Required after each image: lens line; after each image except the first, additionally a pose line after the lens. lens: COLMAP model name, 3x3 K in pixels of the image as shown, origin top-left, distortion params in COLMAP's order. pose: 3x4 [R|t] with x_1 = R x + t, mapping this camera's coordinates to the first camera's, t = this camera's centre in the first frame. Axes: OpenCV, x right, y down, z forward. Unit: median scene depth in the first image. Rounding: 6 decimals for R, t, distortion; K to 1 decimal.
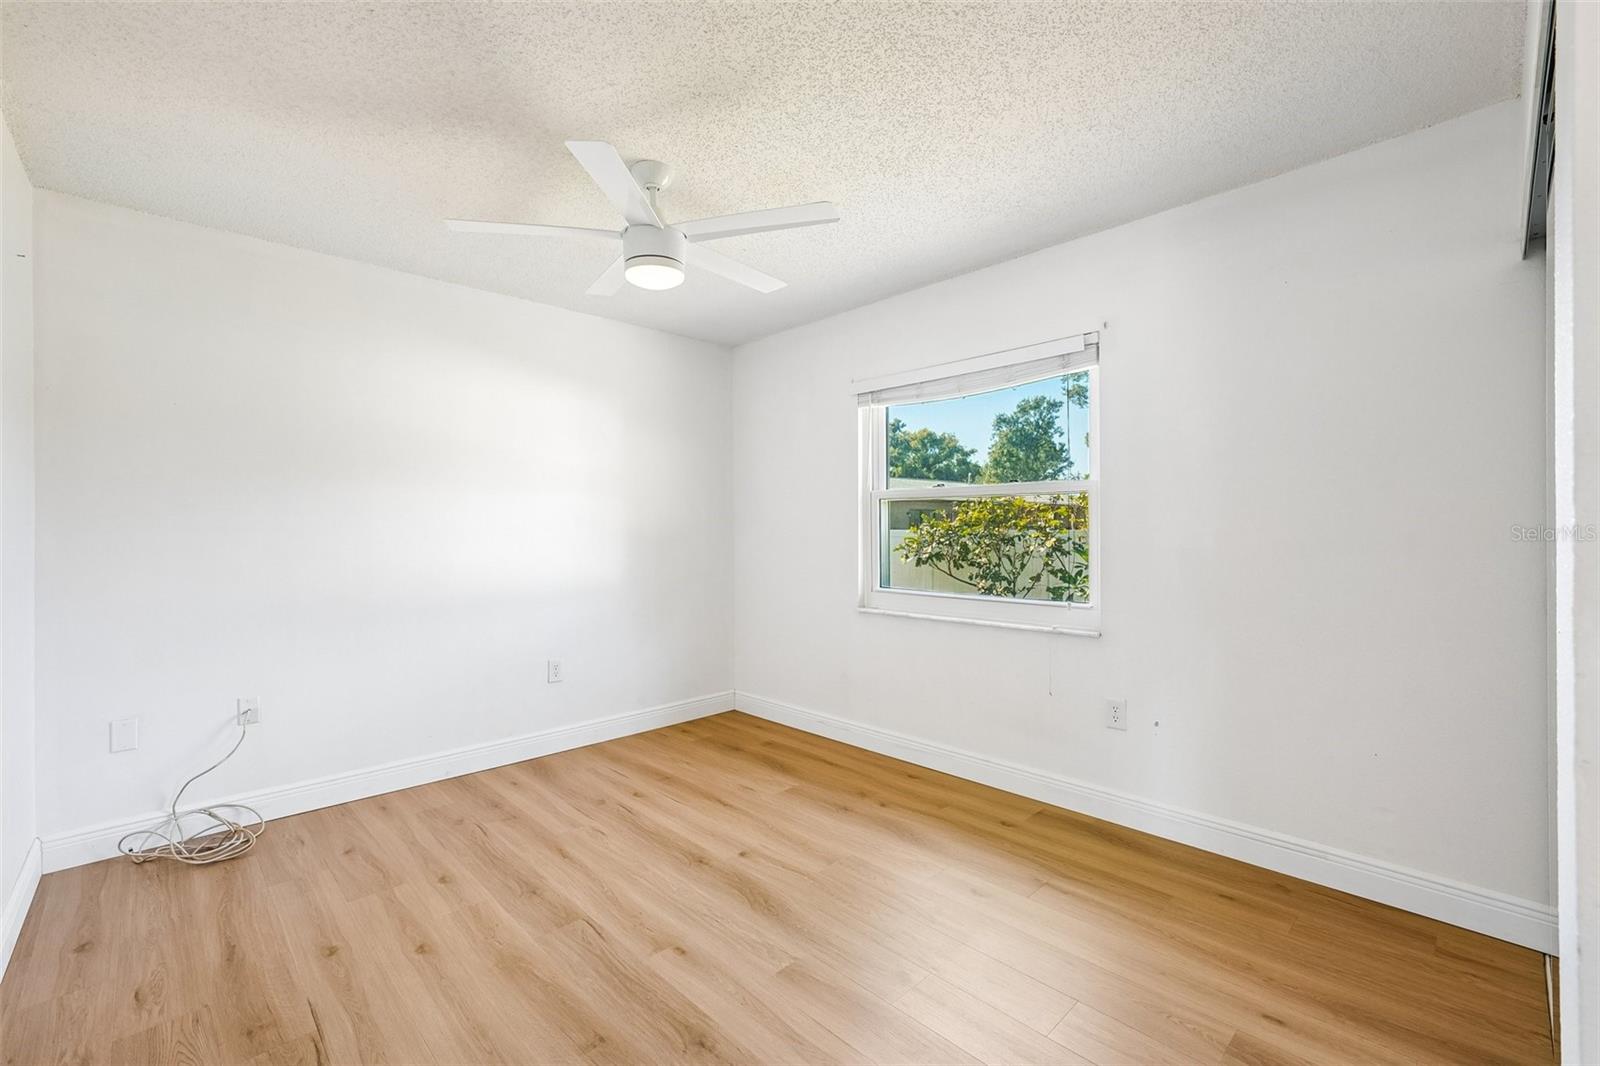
lens RADIAL K [[655.6, 0, 796.8], [0, 655.6, 528.8], [0, 0, 1]] dist [-0.016722, 0.005495]
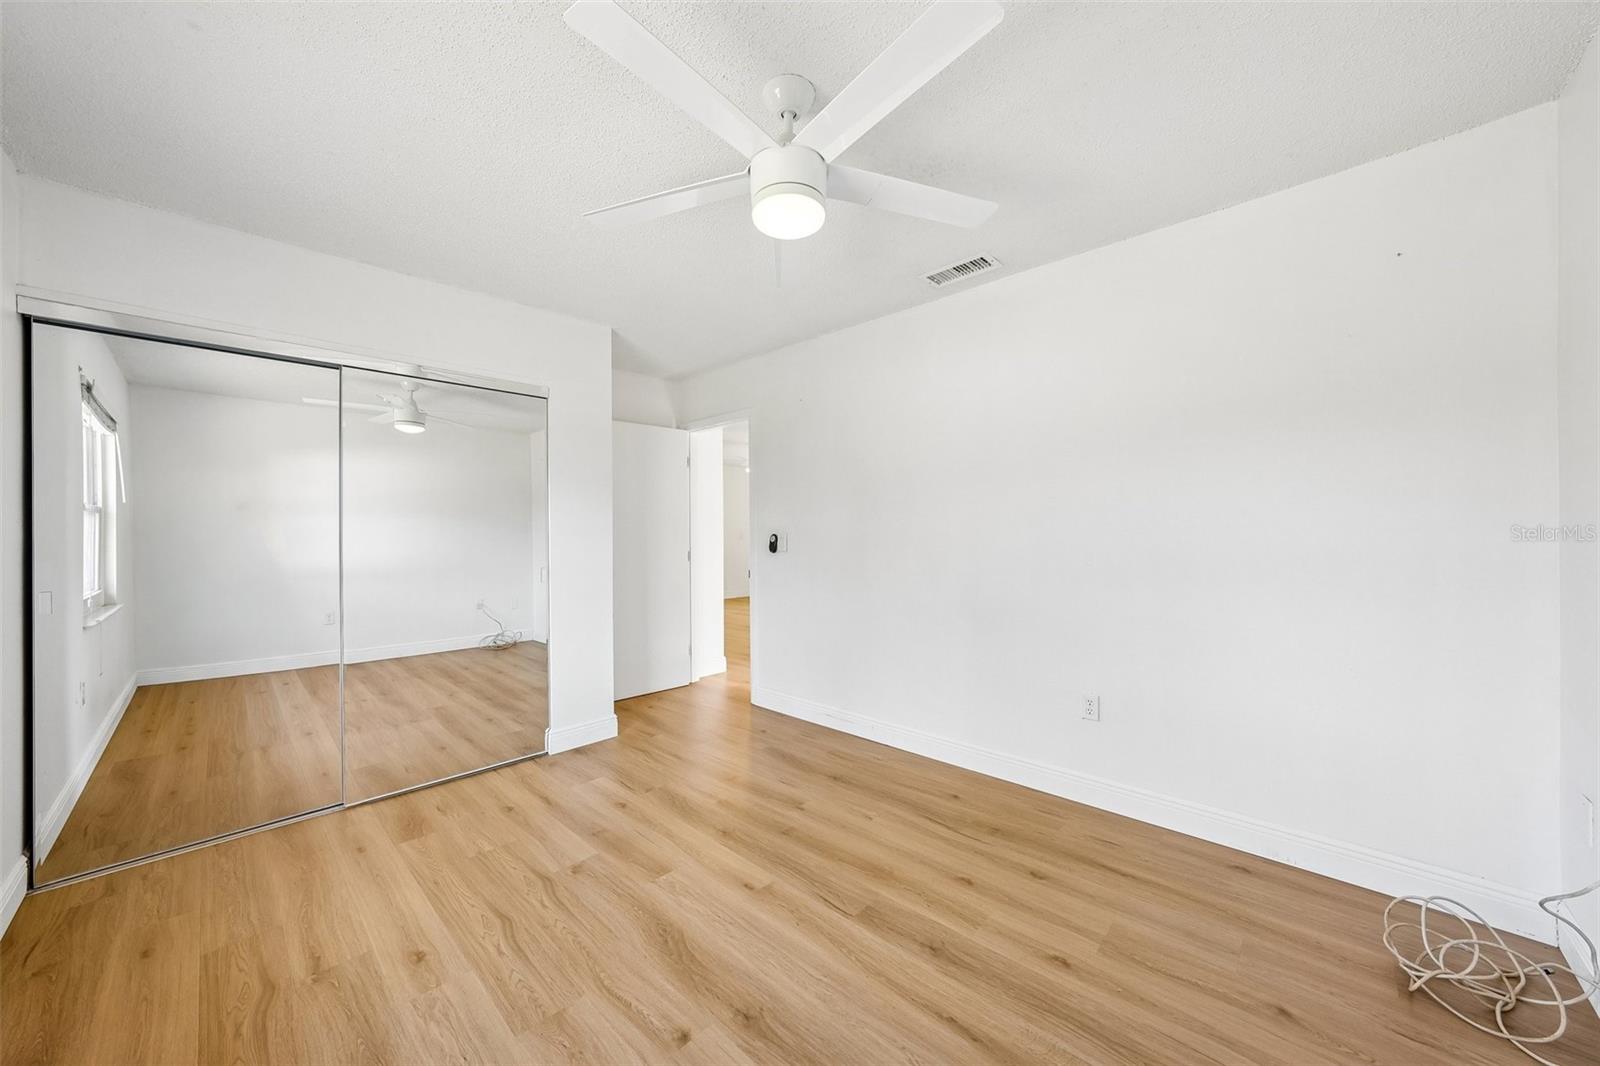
lens RADIAL K [[599.9, 0, 795.6], [0, 599.9, 528.3], [0, 0, 1]] dist [-0.012598, 0.000217]
pose [[-0.999419, 0.013657, -0.031226, -0.221317], [0.013724, 0.999904, -0.001953, -0.002489], [0.031196, -0.002381, -0.999510, 1.936478]]
